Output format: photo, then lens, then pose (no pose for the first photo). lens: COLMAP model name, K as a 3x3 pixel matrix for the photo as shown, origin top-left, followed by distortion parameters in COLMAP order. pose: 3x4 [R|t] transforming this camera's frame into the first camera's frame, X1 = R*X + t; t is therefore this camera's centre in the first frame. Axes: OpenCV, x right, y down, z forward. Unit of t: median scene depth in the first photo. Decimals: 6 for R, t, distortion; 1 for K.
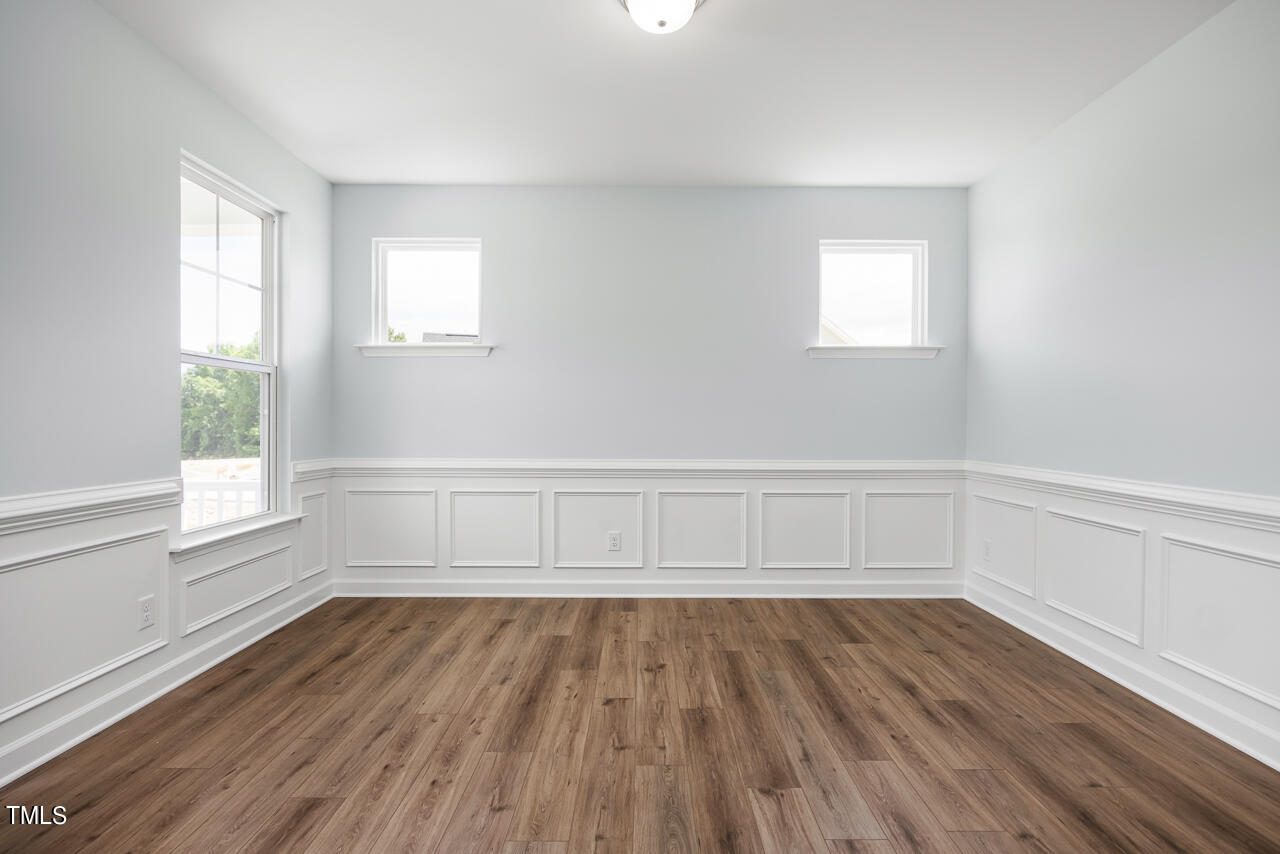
lens RADIAL K [[626.2, 0, 639.4], [0, 626.2, 424.4], [0, 0, 1]] dist [-0.010689, 0.001643]
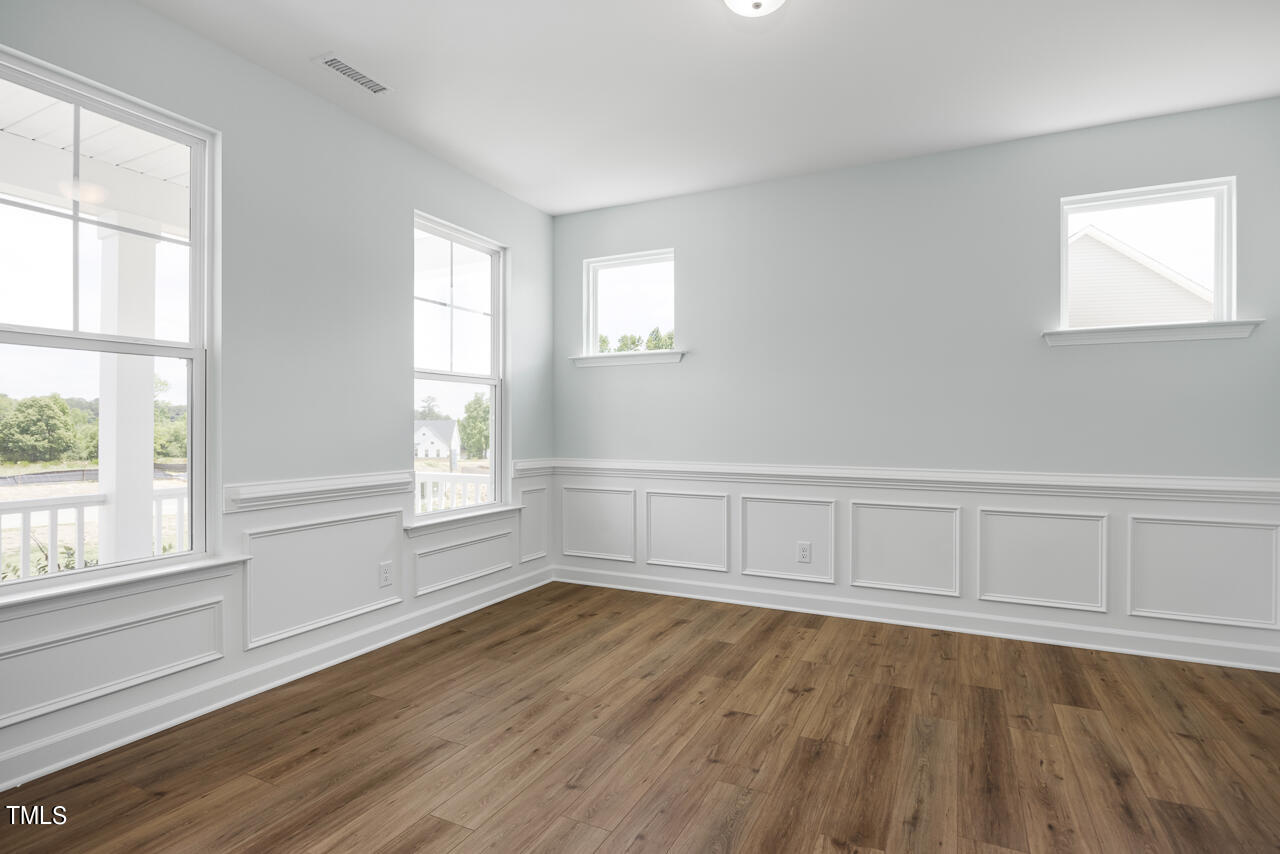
lens RADIAL K [[639.0, 0, 645.2], [0, 639.0, 426.7], [0, 0, 1]] dist [-0.011139, 0.001052]
pose [[0.896330, -0.001647, -0.443384, 0.222116], [-0.000350, 0.999990, -0.004422, 0.002652], [0.443387, 0.004119, 0.896321, 0.044856]]
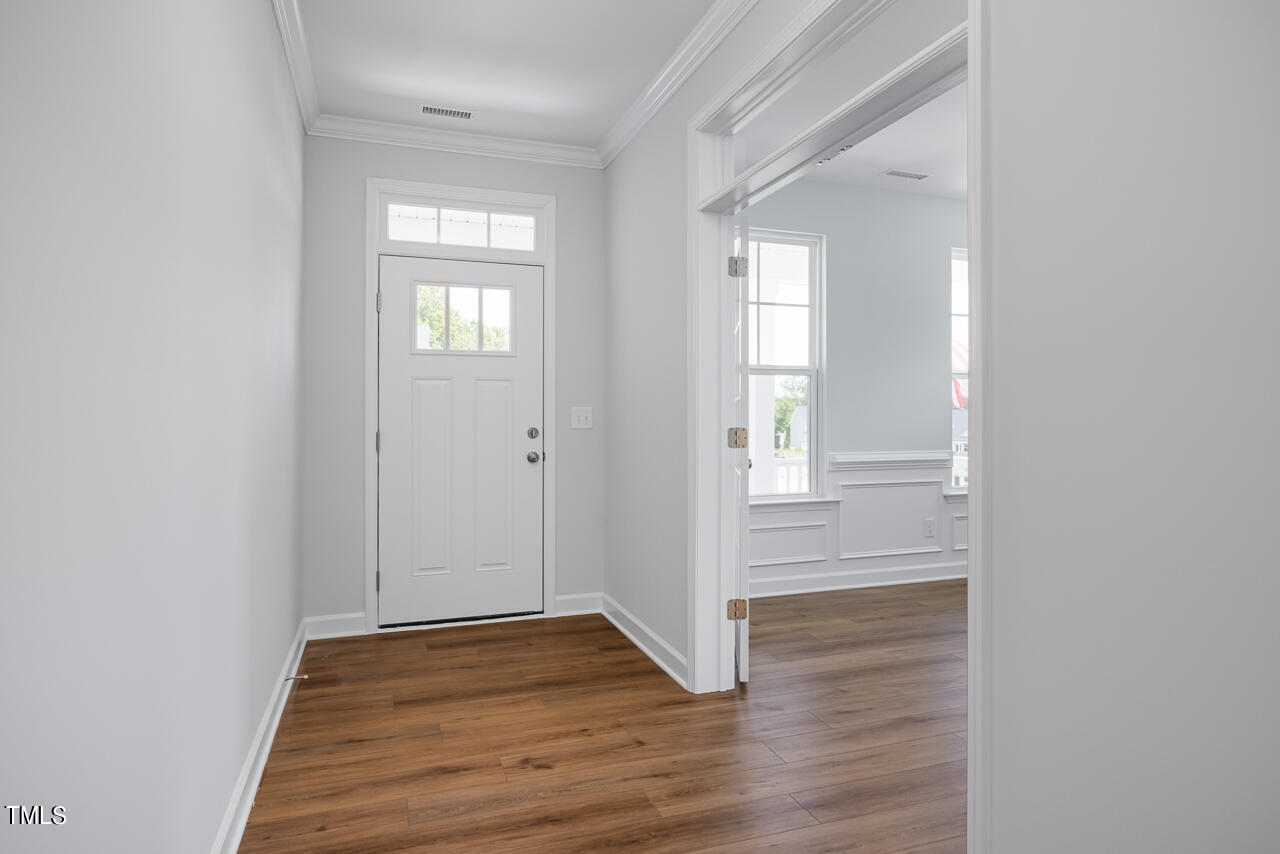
lens RADIAL K [[731.4, 0, 640.0], [0, 731.4, 423.1], [0, 0, 1]] dist [-0.000593, 0.000165]
pose [[0.329506, -0.001616, -0.944152, 0.679109], [-0.000115, 0.999998, -0.001752, 0.015671], [0.944153, 0.000685, 0.329506, -0.330417]]
